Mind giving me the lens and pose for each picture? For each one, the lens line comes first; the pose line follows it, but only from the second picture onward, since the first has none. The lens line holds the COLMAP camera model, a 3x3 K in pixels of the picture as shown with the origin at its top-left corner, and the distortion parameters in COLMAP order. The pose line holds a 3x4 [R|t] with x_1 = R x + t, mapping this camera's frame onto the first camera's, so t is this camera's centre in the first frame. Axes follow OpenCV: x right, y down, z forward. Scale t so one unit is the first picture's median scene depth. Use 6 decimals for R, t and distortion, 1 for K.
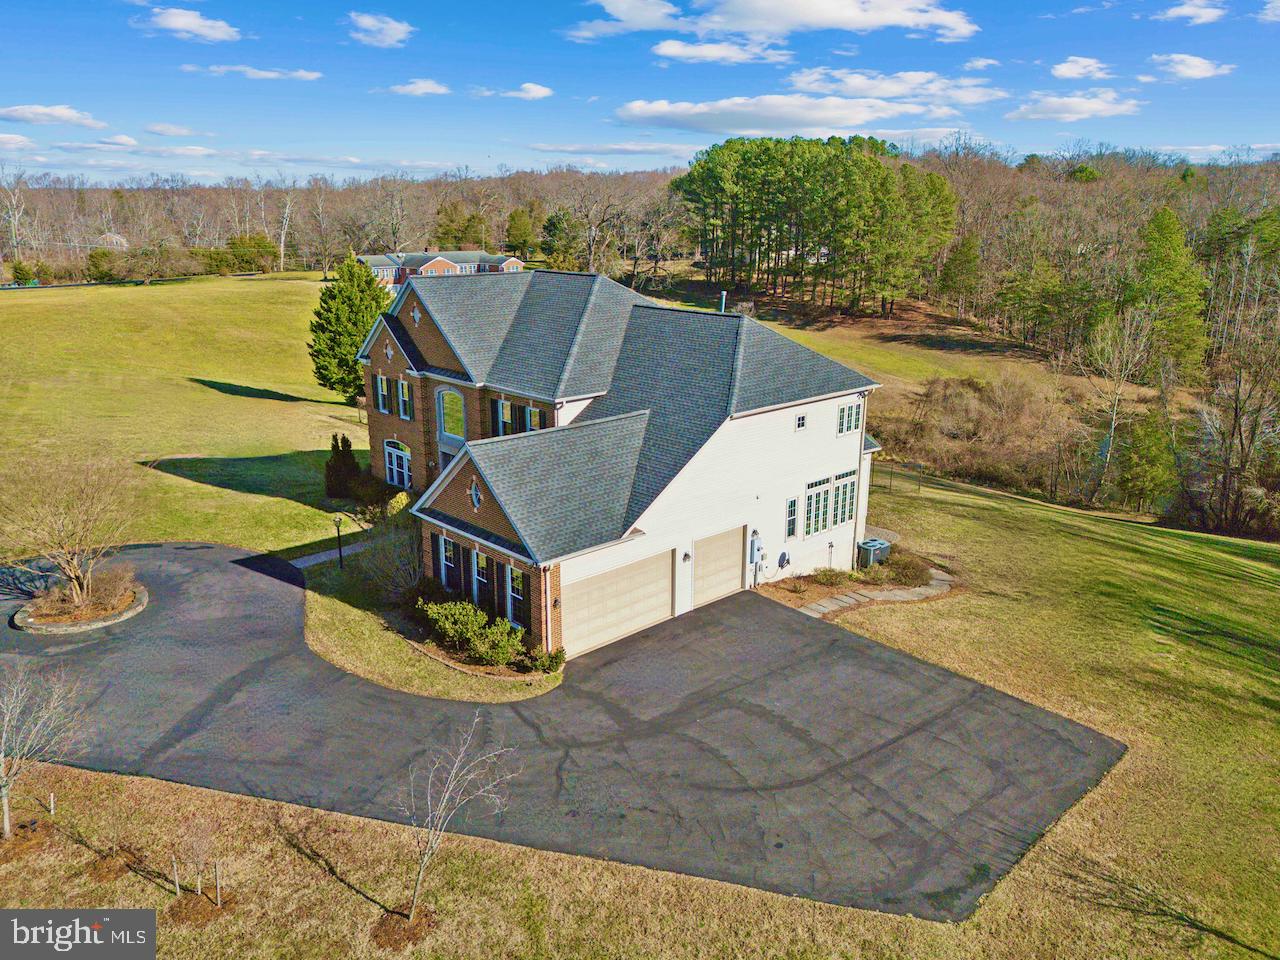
lens RADIAL K [[951.0, 0, 640.0], [0, 951.0, 480.0], [0, 0, 1]] dist [0.041956, -0.001536]
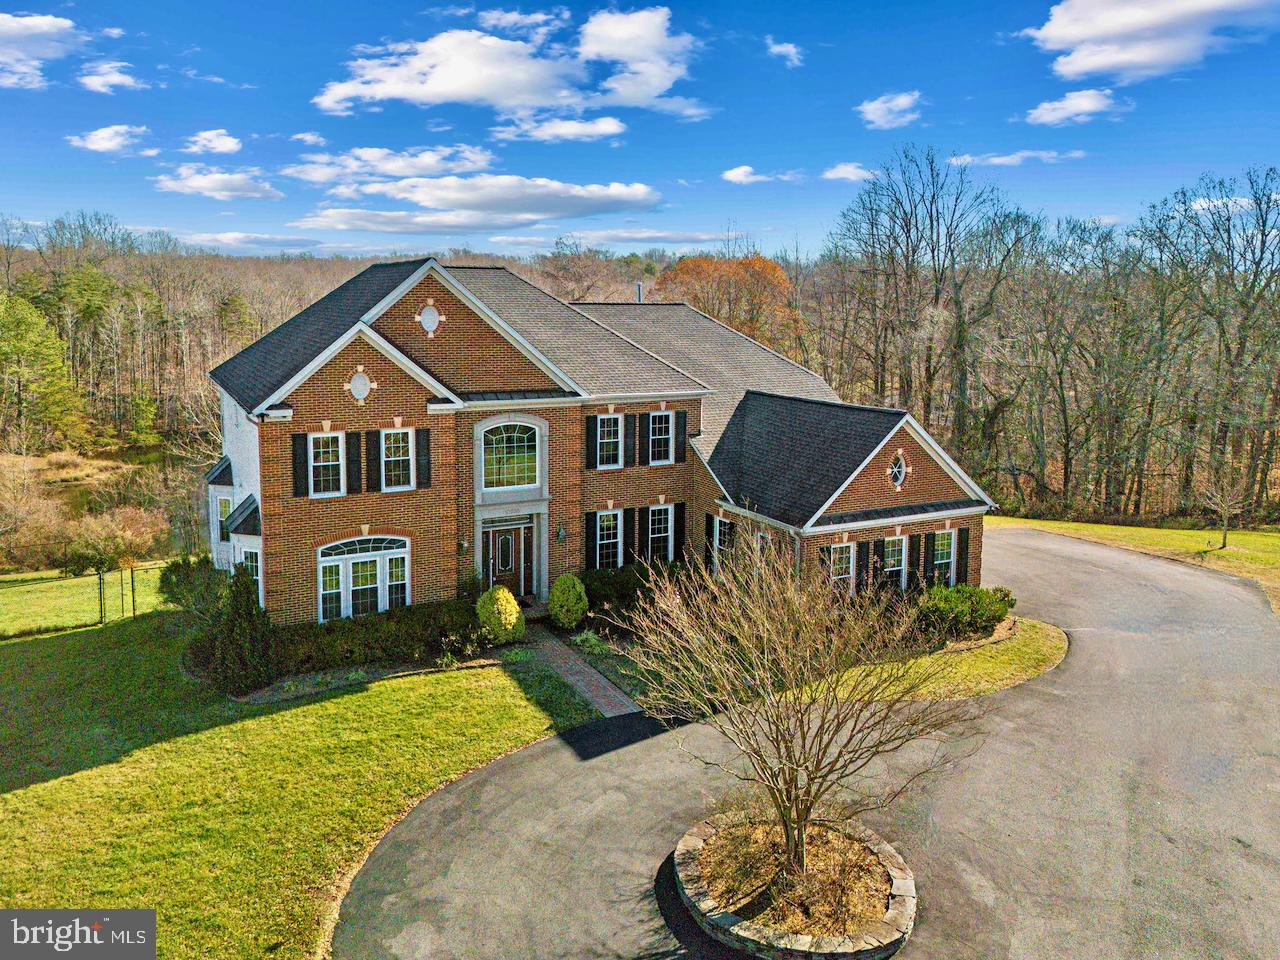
lens RADIAL K [[970.6, 0, 641.2], [0, 970.6, 418.8], [0, 0, 1]] dist [0.044468, 0.000268]
pose [[0.269500, -0.117462, 0.955810, -0.801255], [0.253418, 0.966201, 0.047285, -0.099923], [-0.929058, 0.229476, 0.290157, 0.675479]]
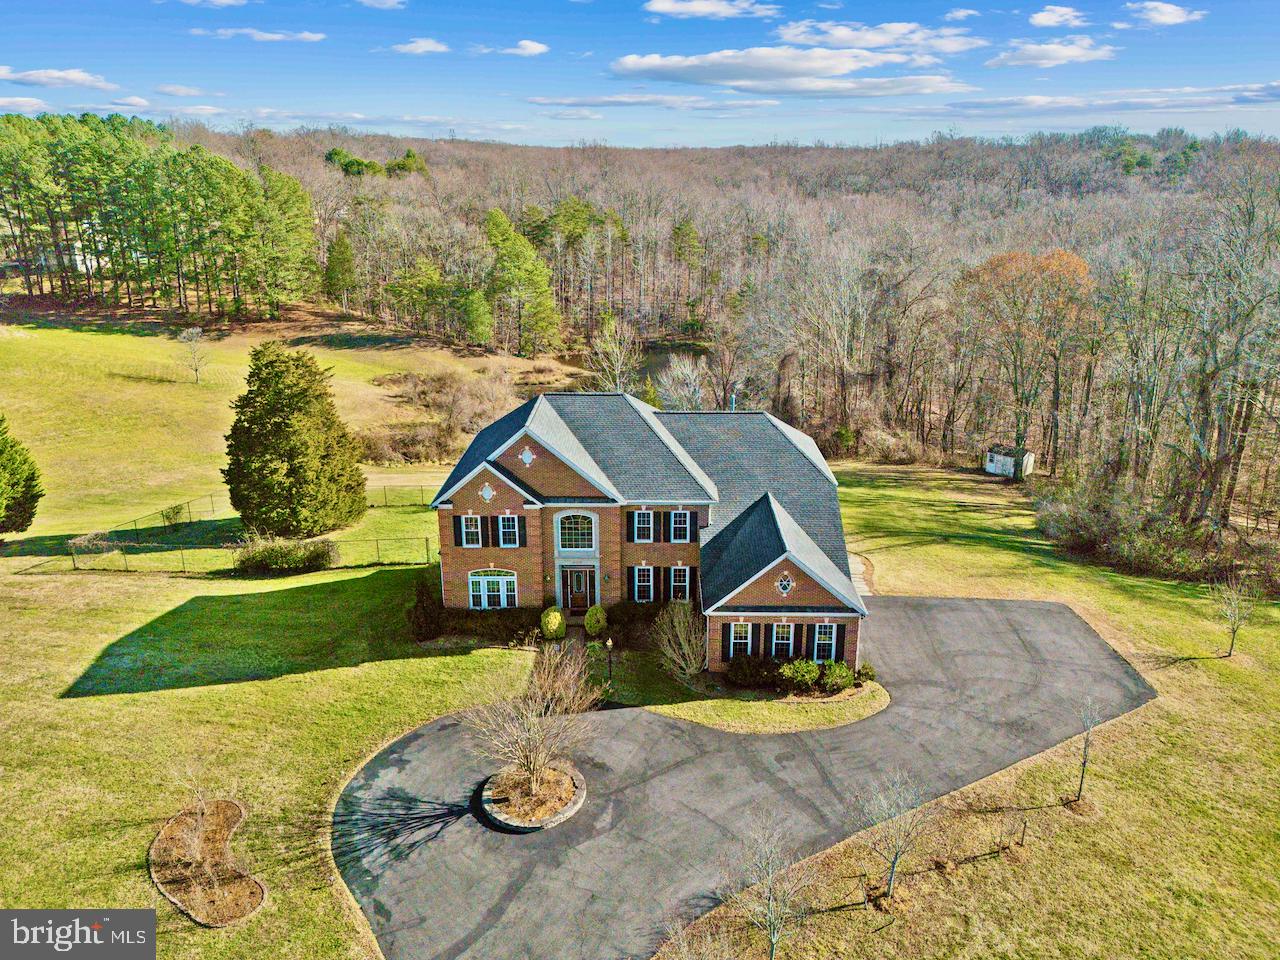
lens RADIAL K [[951.0, 0, 640.0], [0, 951.0, 480.0], [0, 0, 1]] dist [0.041956, -0.001536]
pose [[0.696102, -0.228793, 0.680512, -0.891221], [0.198351, 0.972258, 0.123984, -0.251759], [-0.689999, 0.048675, 0.722171, 0.087700]]
